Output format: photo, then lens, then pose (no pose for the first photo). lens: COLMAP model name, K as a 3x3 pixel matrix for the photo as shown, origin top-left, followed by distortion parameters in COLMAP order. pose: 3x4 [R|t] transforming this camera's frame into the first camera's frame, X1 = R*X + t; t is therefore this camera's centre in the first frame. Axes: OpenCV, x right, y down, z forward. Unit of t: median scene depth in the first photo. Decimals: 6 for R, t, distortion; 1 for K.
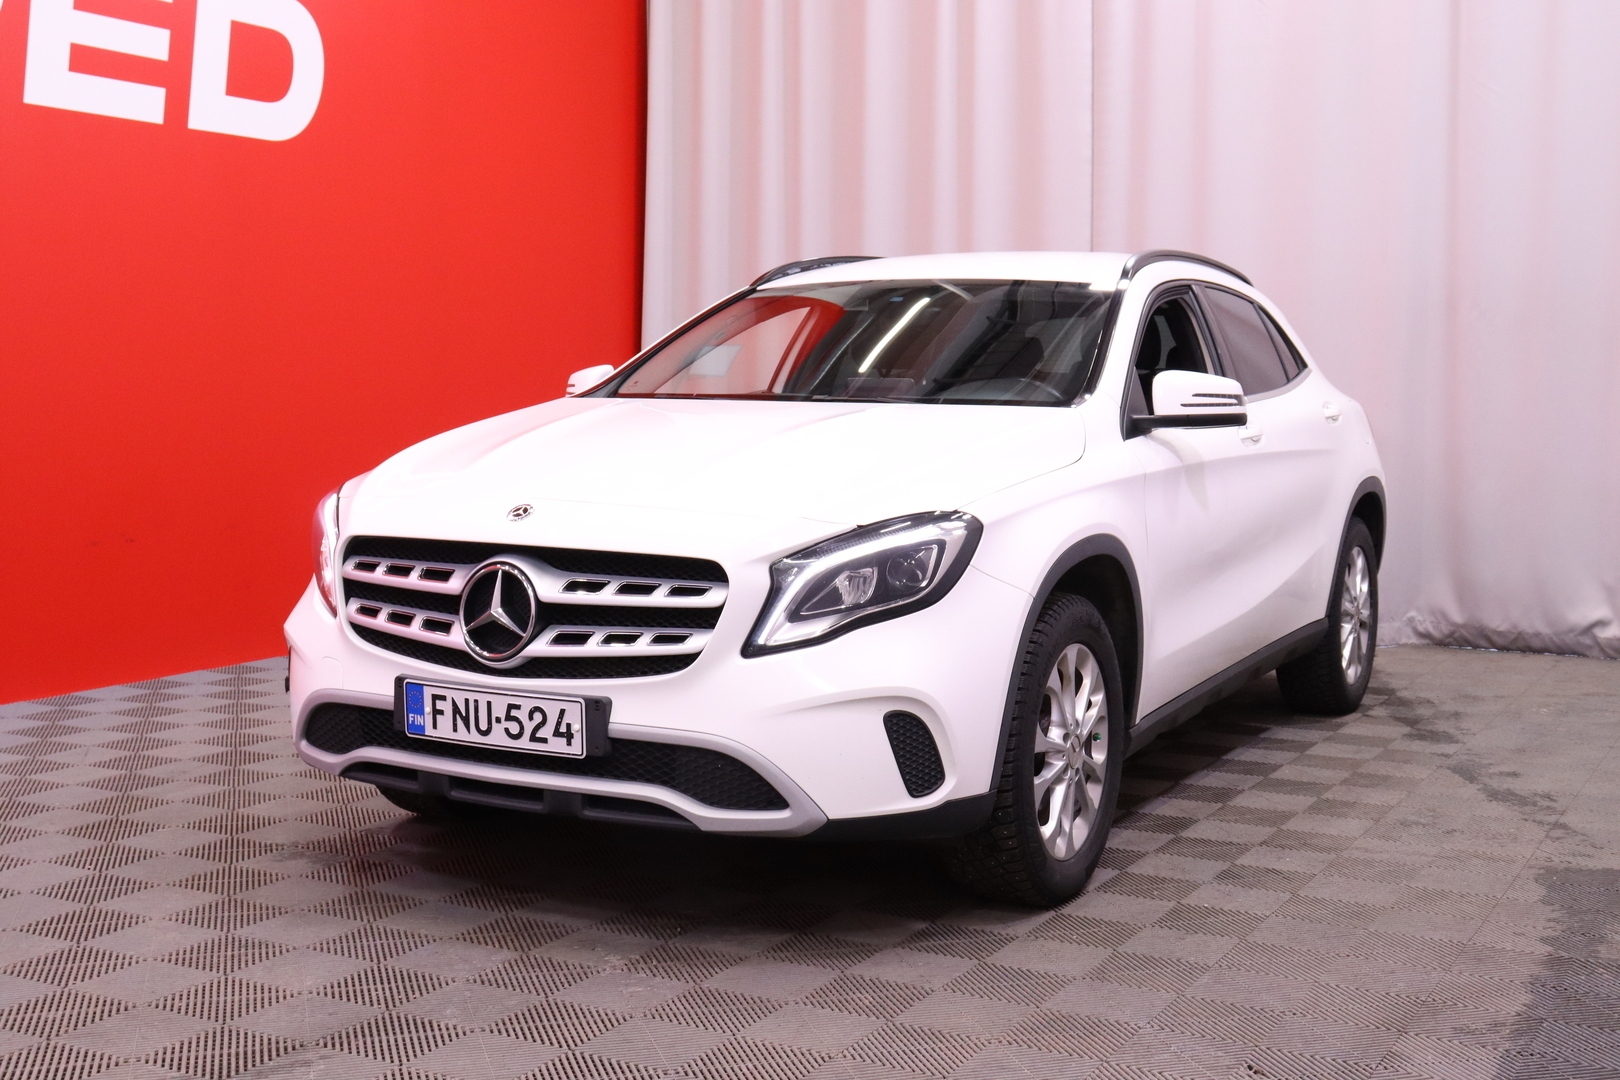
lens RADIAL K [[1988.1, 0, 810.0], [0, 1988.1, 540.0], [0, 0, 1]] dist [-0.198424, 1.789516]
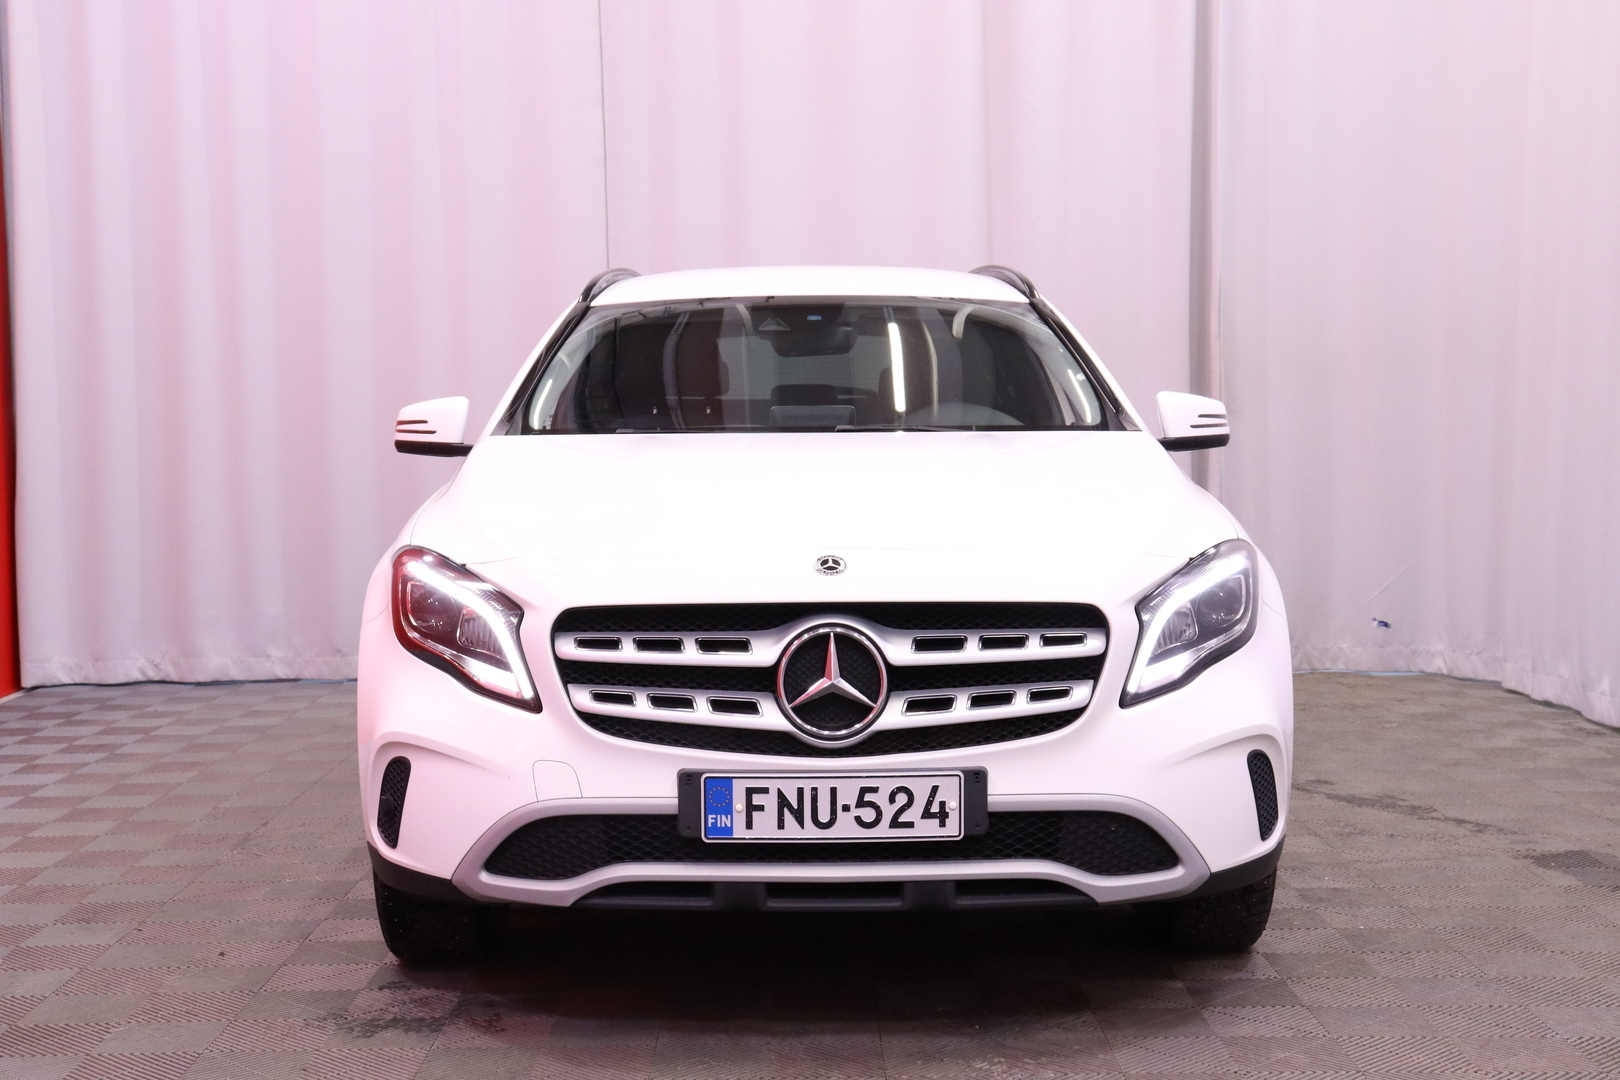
lens RADIAL K [[2286.2, 0, 810.0], [0, 2286.2, 540.0], [0, 0, 1]] dist [0.000505, 0.001538]
pose [[0.868847, -0.047389, 0.492807, -0.655470], [0.059429, 0.998194, -0.008789, -0.017003], [-0.491501, 0.036924, 0.870094, 0.144292]]
